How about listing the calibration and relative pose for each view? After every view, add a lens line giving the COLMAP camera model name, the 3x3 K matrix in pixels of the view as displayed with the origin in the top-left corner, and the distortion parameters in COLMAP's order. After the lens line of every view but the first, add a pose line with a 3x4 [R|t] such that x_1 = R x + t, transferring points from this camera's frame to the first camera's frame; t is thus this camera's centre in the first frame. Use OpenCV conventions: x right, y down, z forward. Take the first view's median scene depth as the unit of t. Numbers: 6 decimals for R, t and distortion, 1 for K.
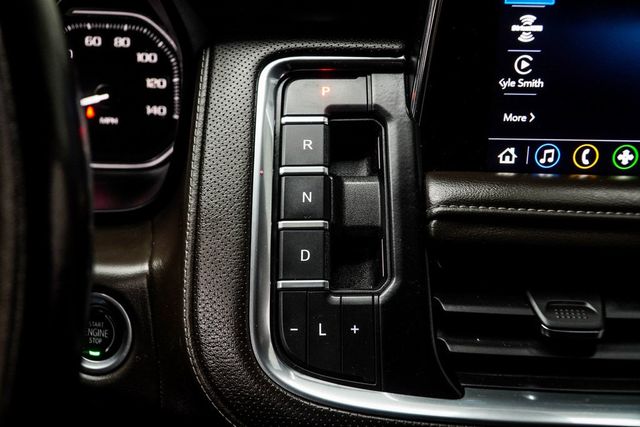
lens RADIAL K [[699.3, 0, 319.1], [0, 699.3, 212.0], [0, 0, 1]] dist [-0.033916, 0.000000]
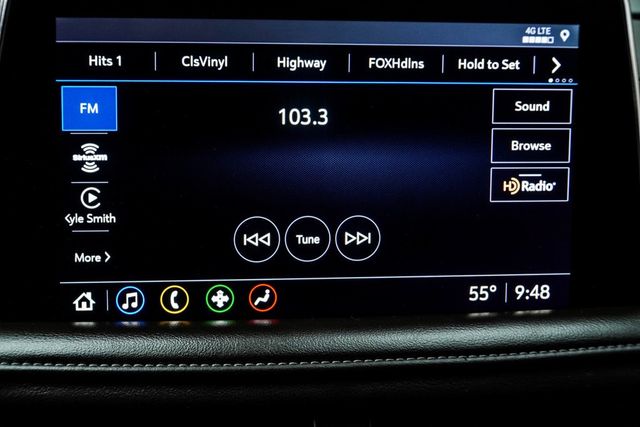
lens RADIAL K [[896.7, 0, 318.8], [0, 896.7, 212.5], [0, 0, 1]] dist [-0.092422, 0.000000]
pose [[0.987453, -0.021010, 0.156511, 0.391478], [0.048923, 0.983049, -0.176694, 0.019429], [-0.150146, 0.182134, 0.971742, -0.131359]]
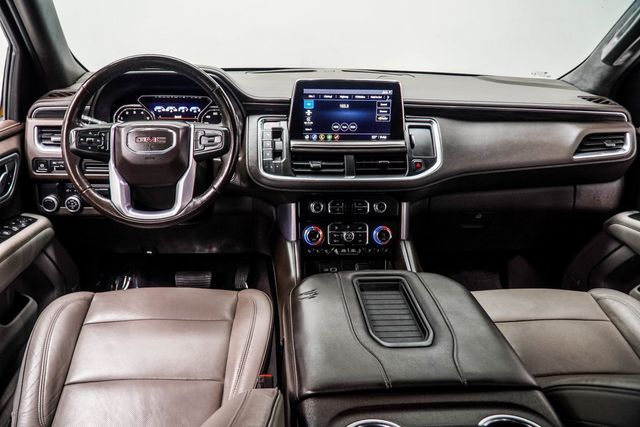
lens RADIAL K [[504.4, 0, 318.4], [0, 504.4, 211.8], [0, 0, 1]] dist [-0.010823, -0.000400]
pose [[0.996448, -0.016994, 0.082484, 0.036808], [0.019240, 0.999463, -0.026512, 0.584762], [-0.081989, 0.028005, 0.996240, -2.759163]]
